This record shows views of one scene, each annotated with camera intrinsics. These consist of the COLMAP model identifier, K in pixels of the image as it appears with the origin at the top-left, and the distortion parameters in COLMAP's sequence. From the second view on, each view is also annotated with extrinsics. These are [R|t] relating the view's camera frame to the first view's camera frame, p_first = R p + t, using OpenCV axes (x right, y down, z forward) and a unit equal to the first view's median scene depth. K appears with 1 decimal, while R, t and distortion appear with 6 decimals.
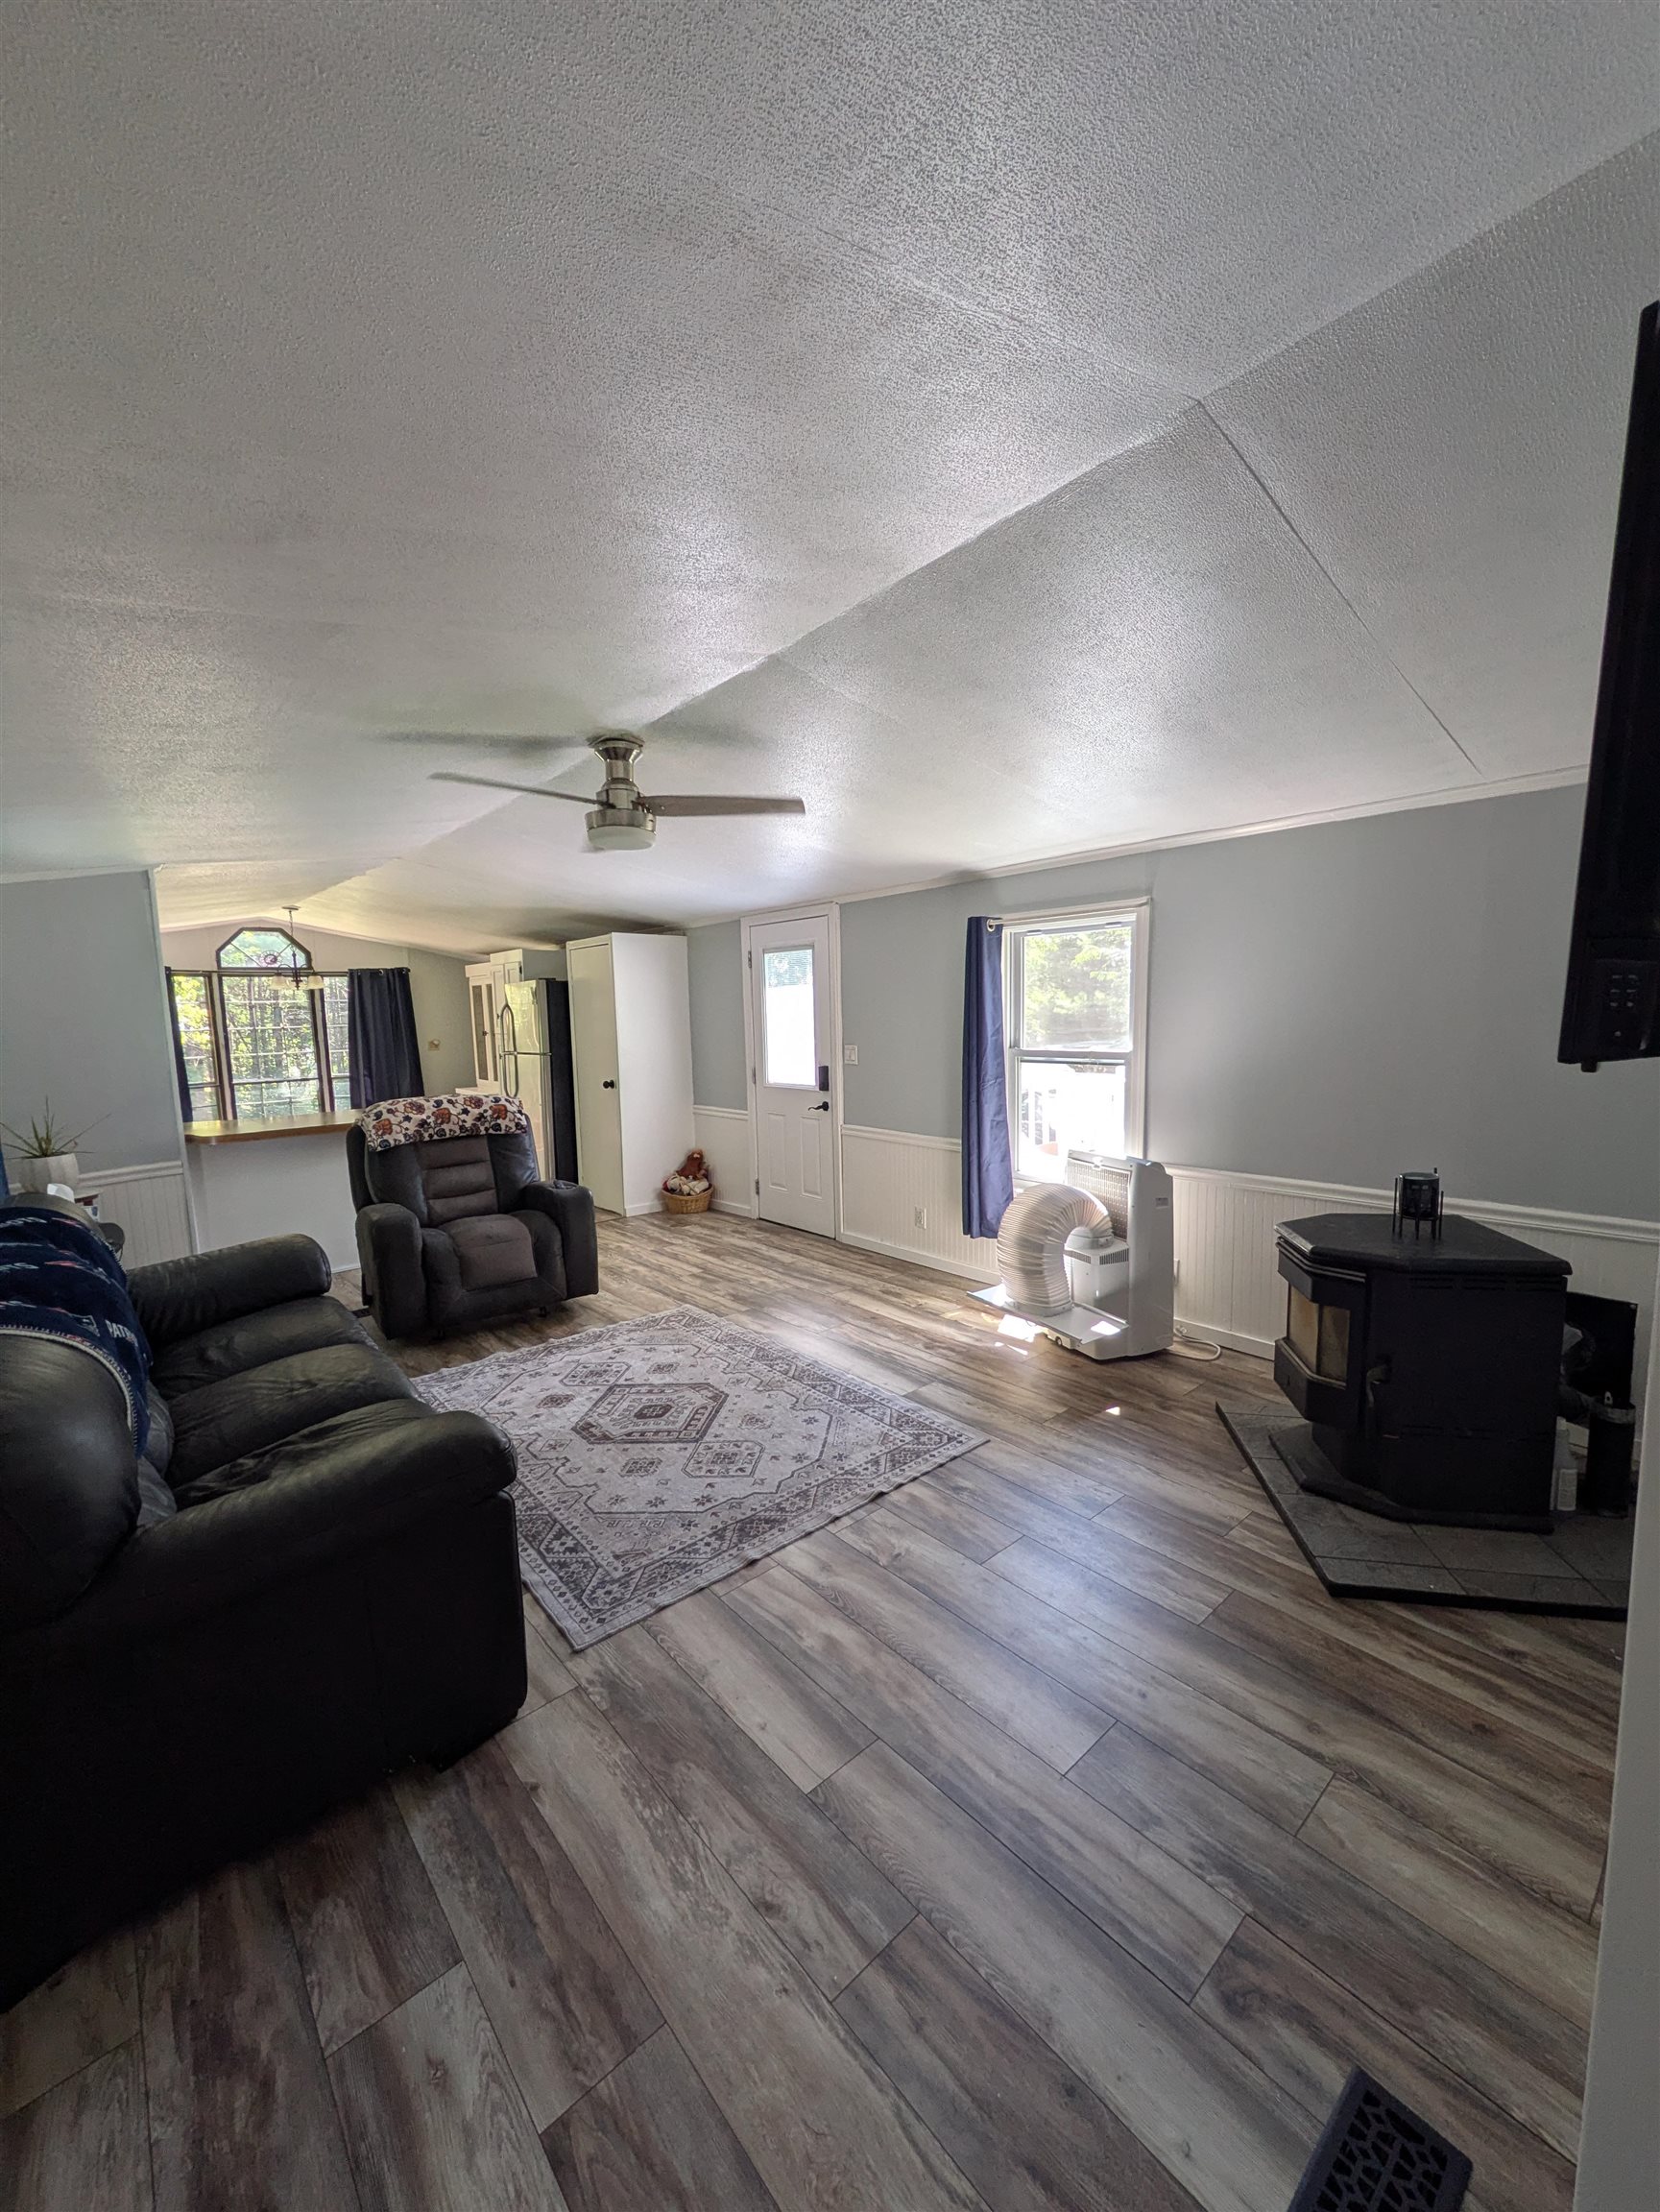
lens RADIAL K [[874.8, 0, 824.9], [0, 874.8, 1116.8], [0, 0, 1]] dist [0.000086, 0.000145]
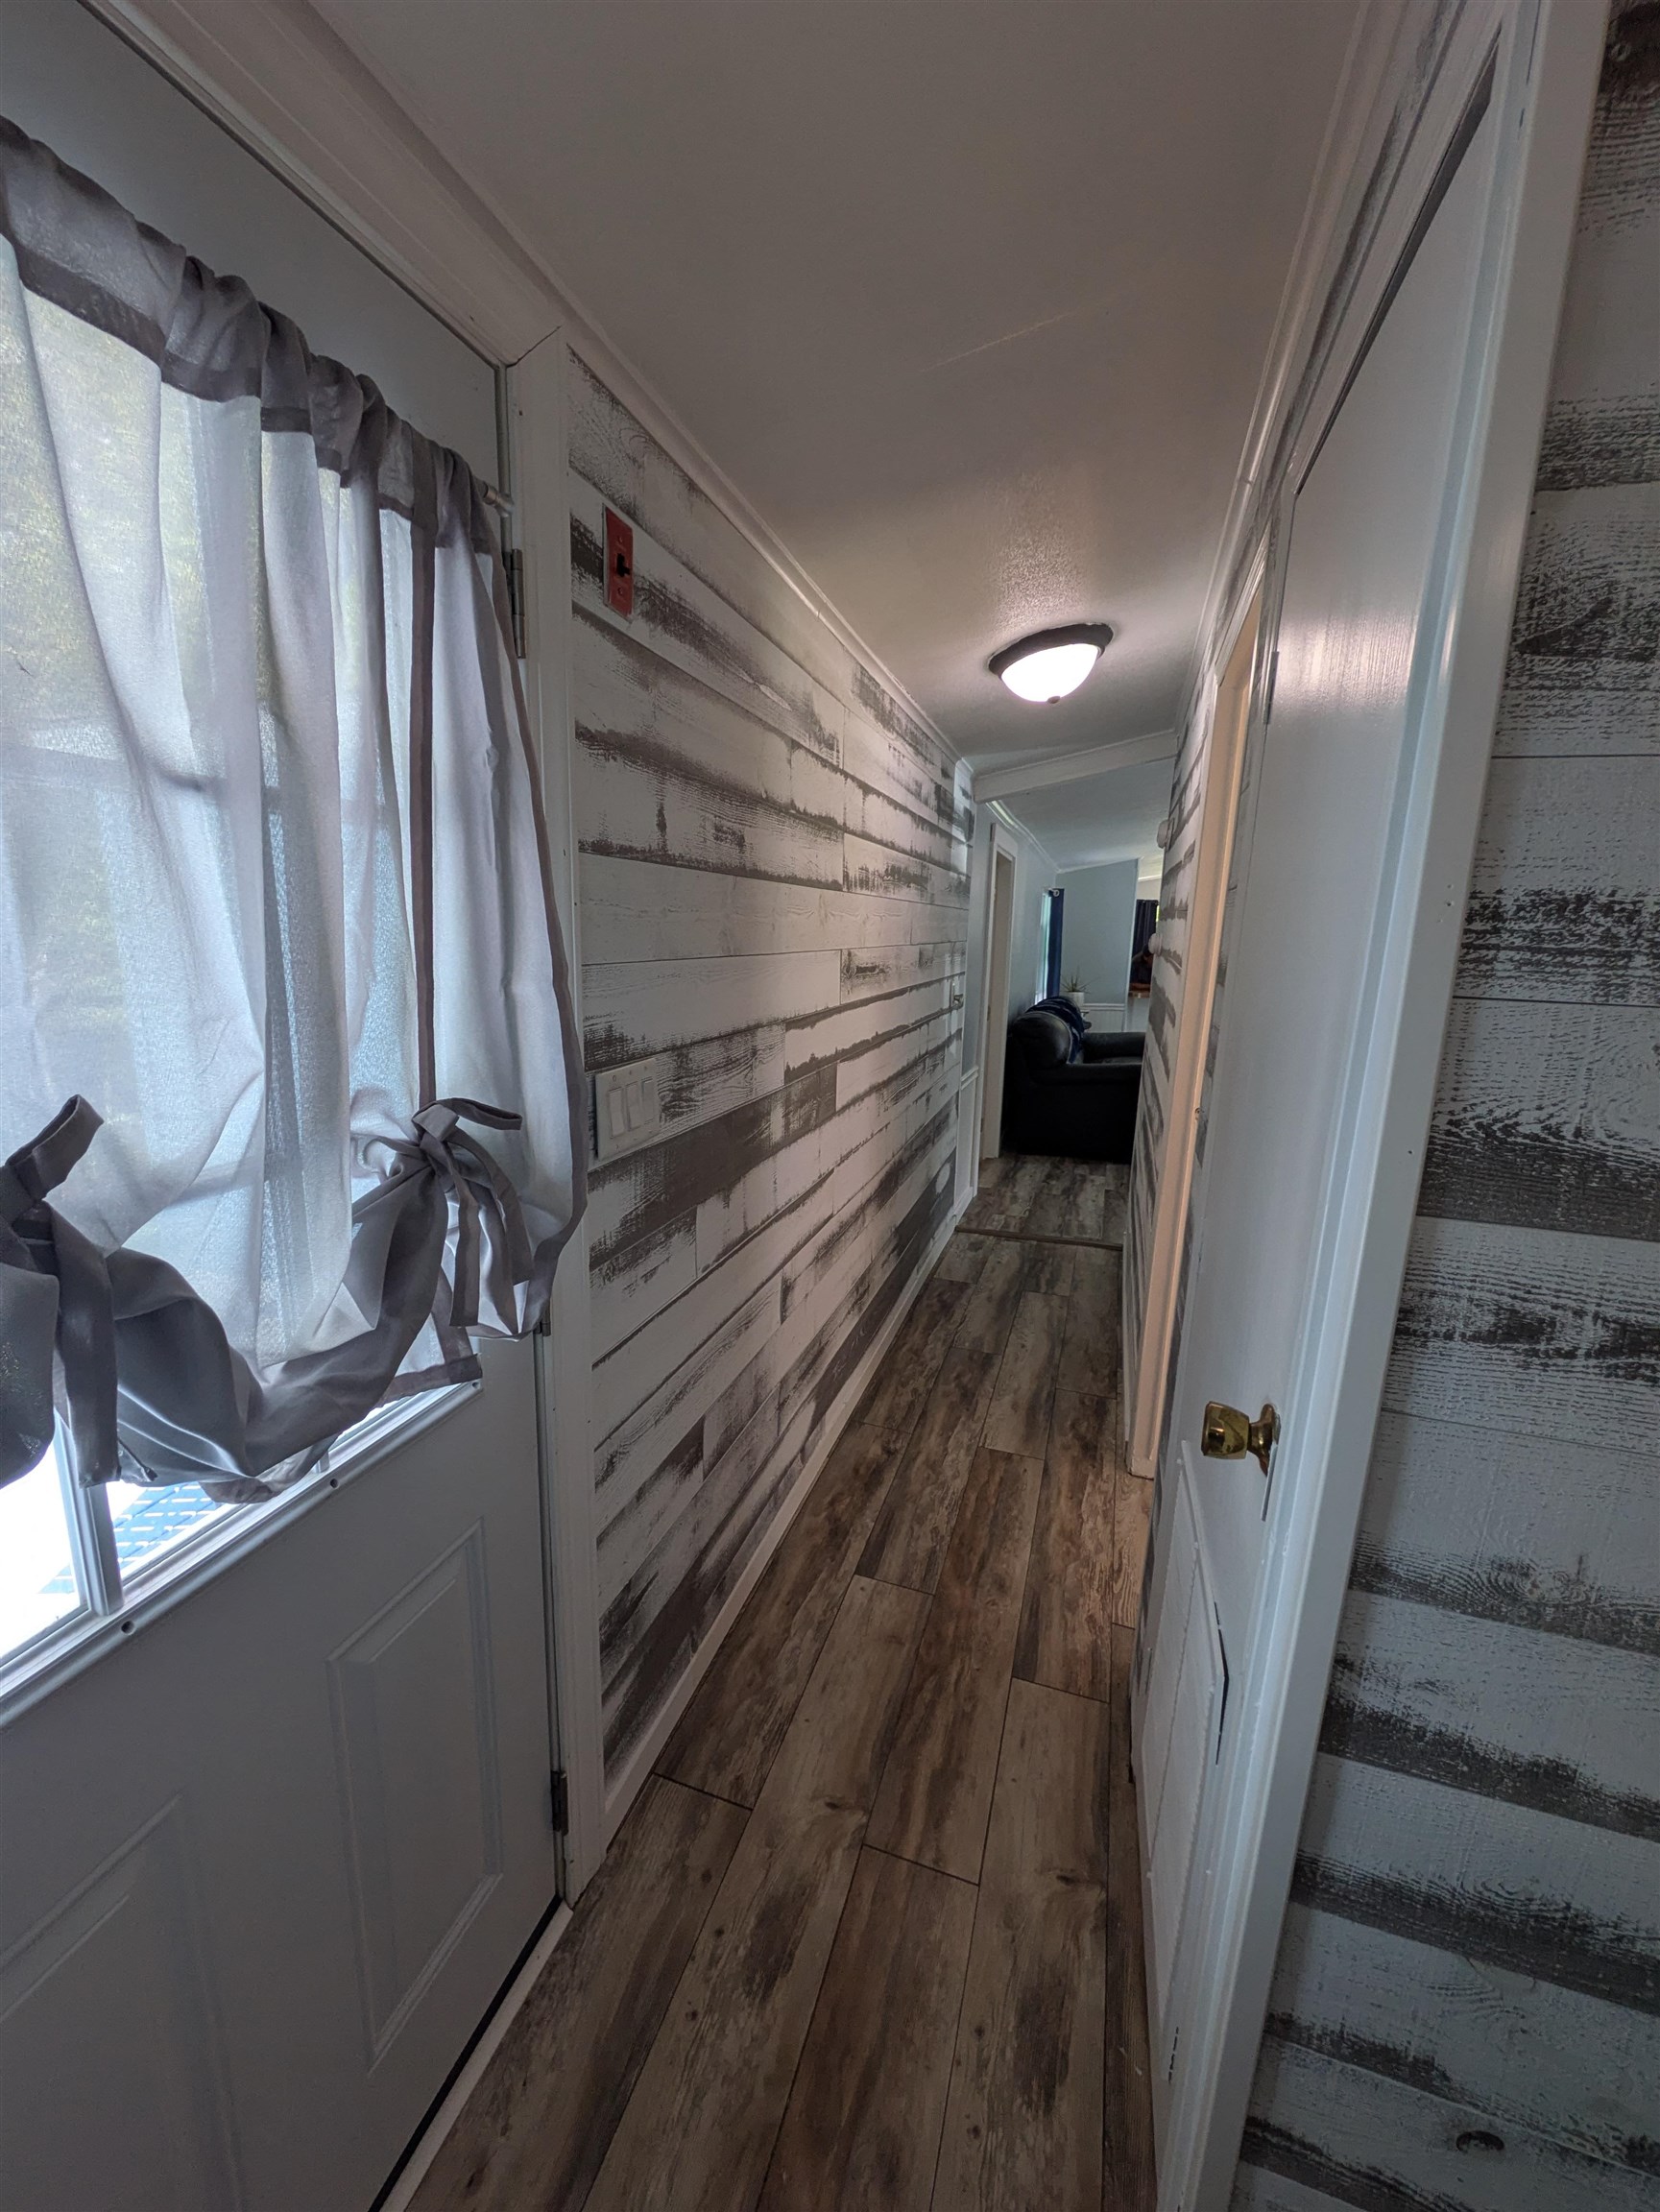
lens RADIAL K [[877.7, 0, 830.3], [0, 877.7, 1113.0], [0, 0, 1]] dist [-0.000694, 0.000607]
pose [[0.512237, 0.218239, -0.830653, 0.777750], [-0.147706, 0.975151, 0.165117, 0.073954], [0.846047, 0.038113, 0.531744, -0.776675]]
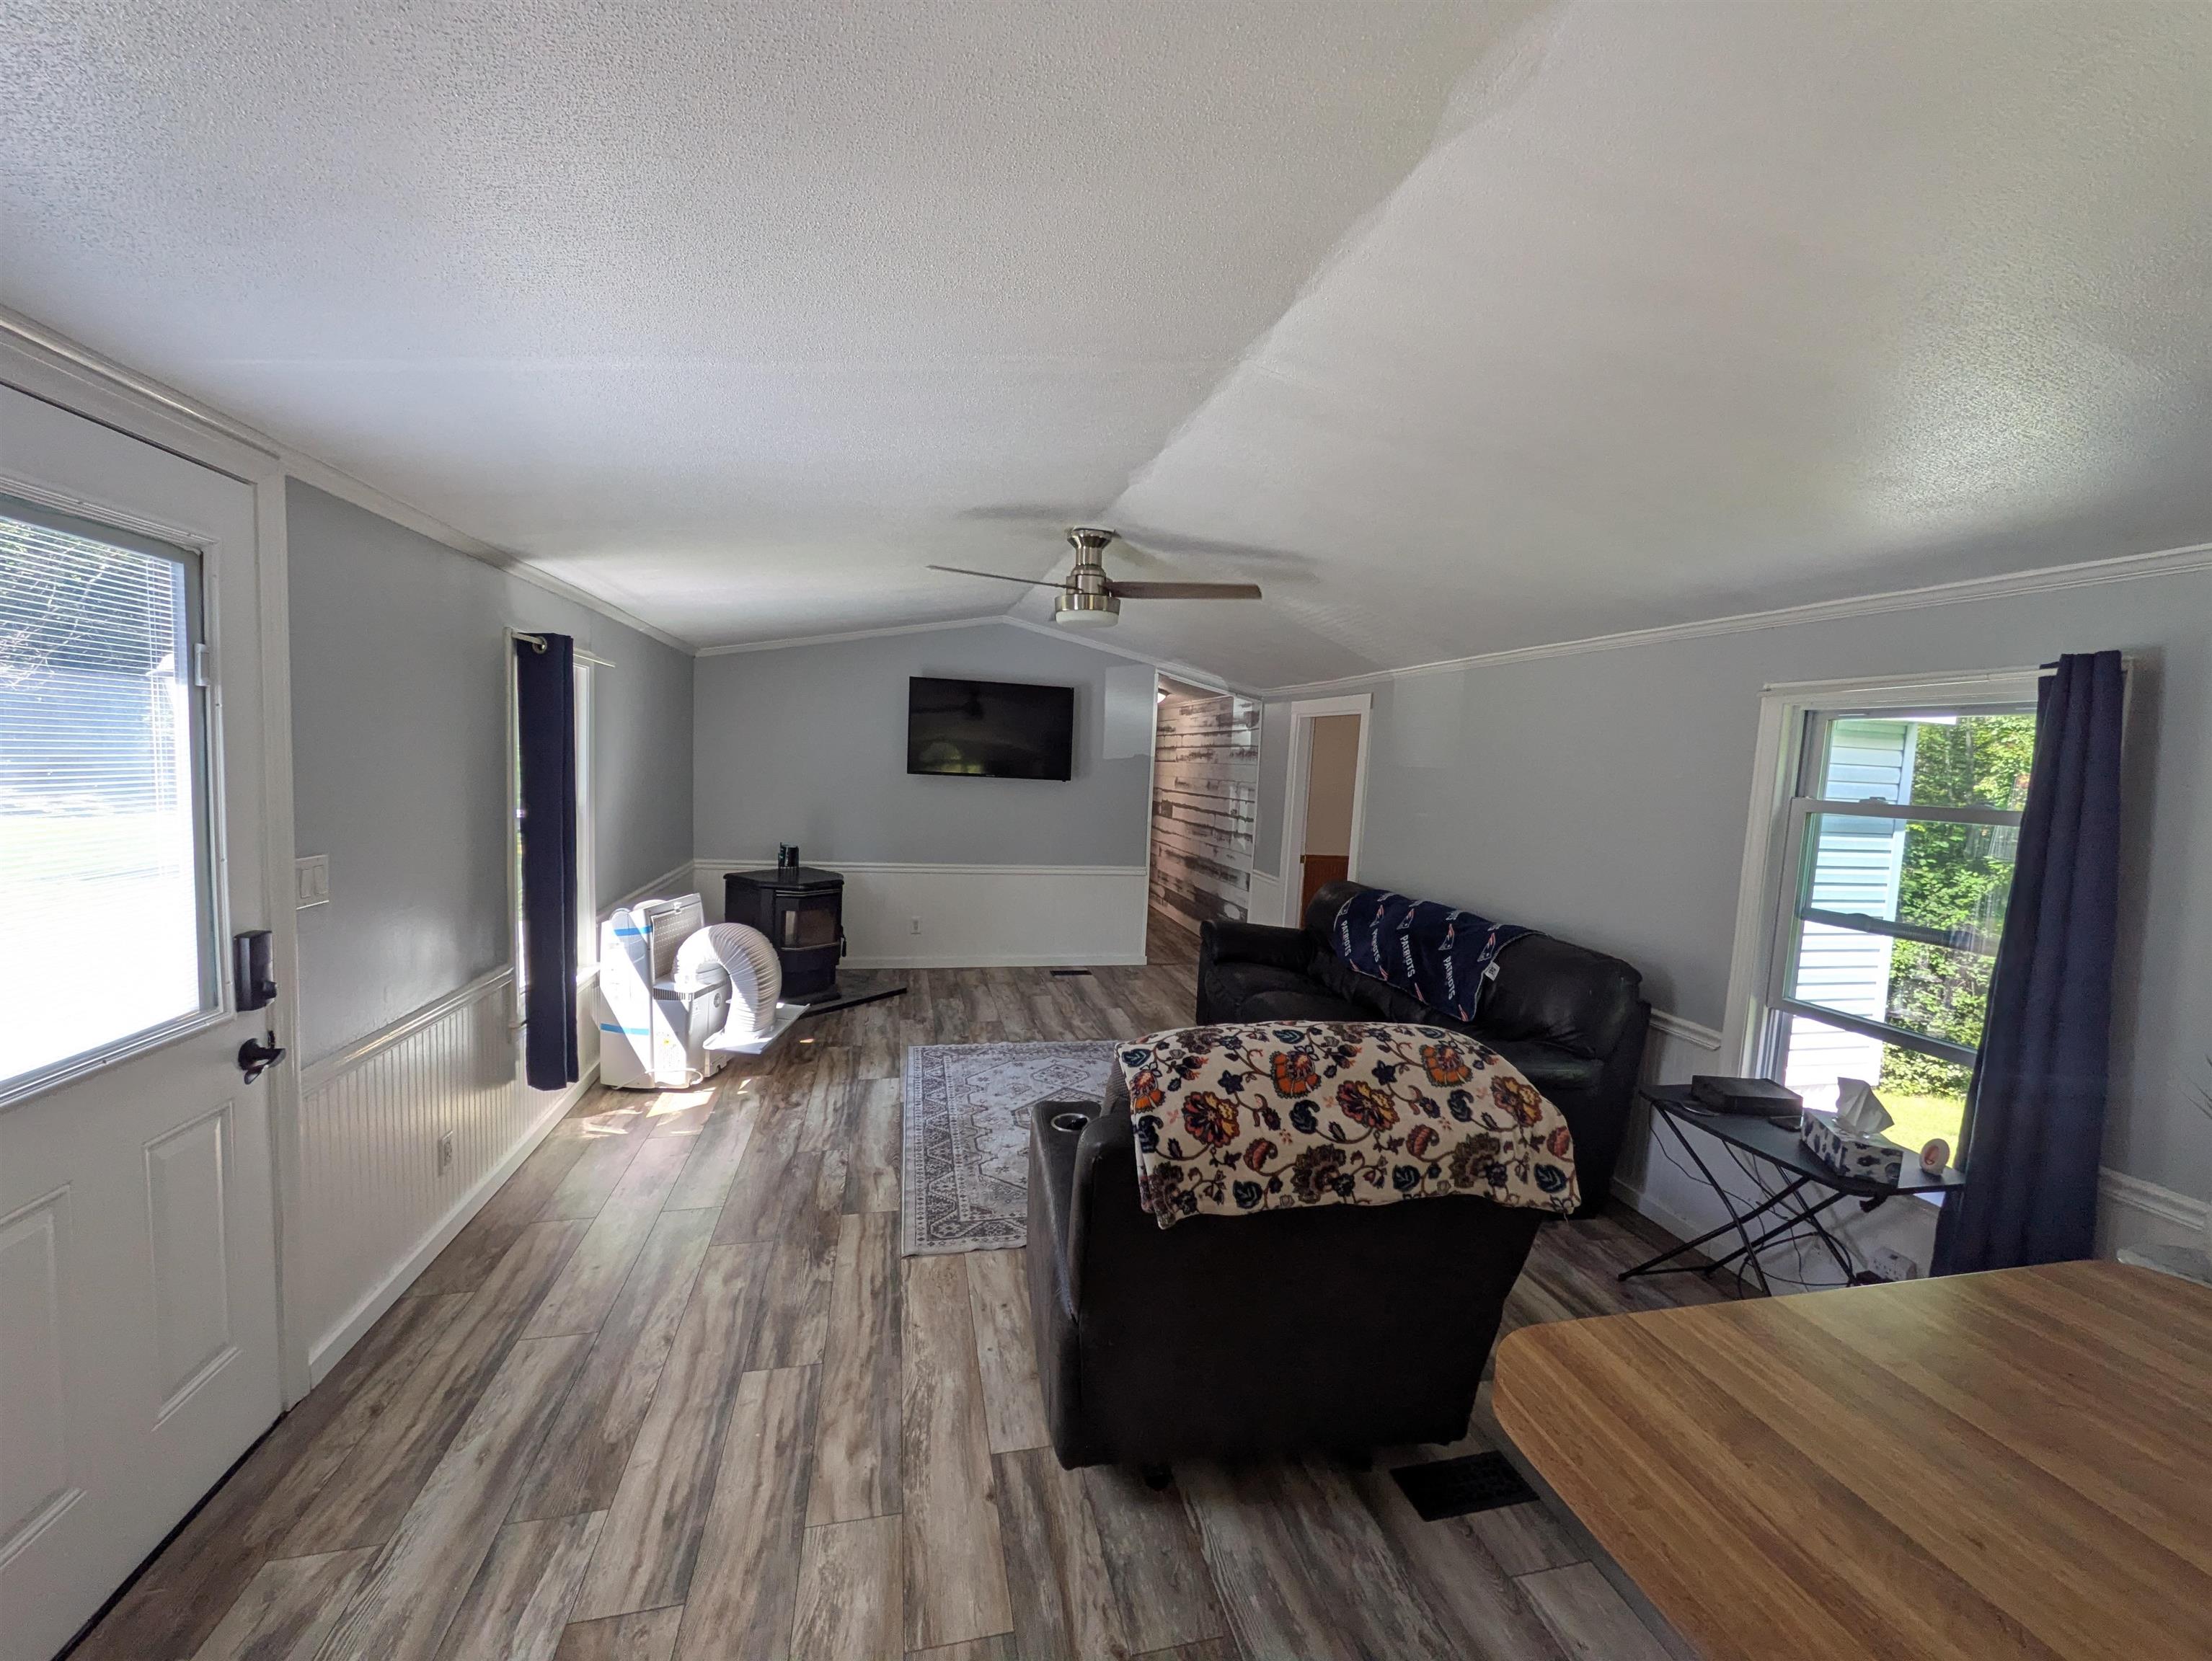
lens RADIAL K [[873.7, 0, 1112.1], [0, 873.7, 833.5], [0, 0, 1]] dist [-0.000616, 0.000400]
pose [[-0.888449, -0.055576, 0.455598, -0.634044], [0.031181, 0.983040, 0.180722, -0.209176], [-0.457915, 0.174769, -0.871648, 1.636293]]
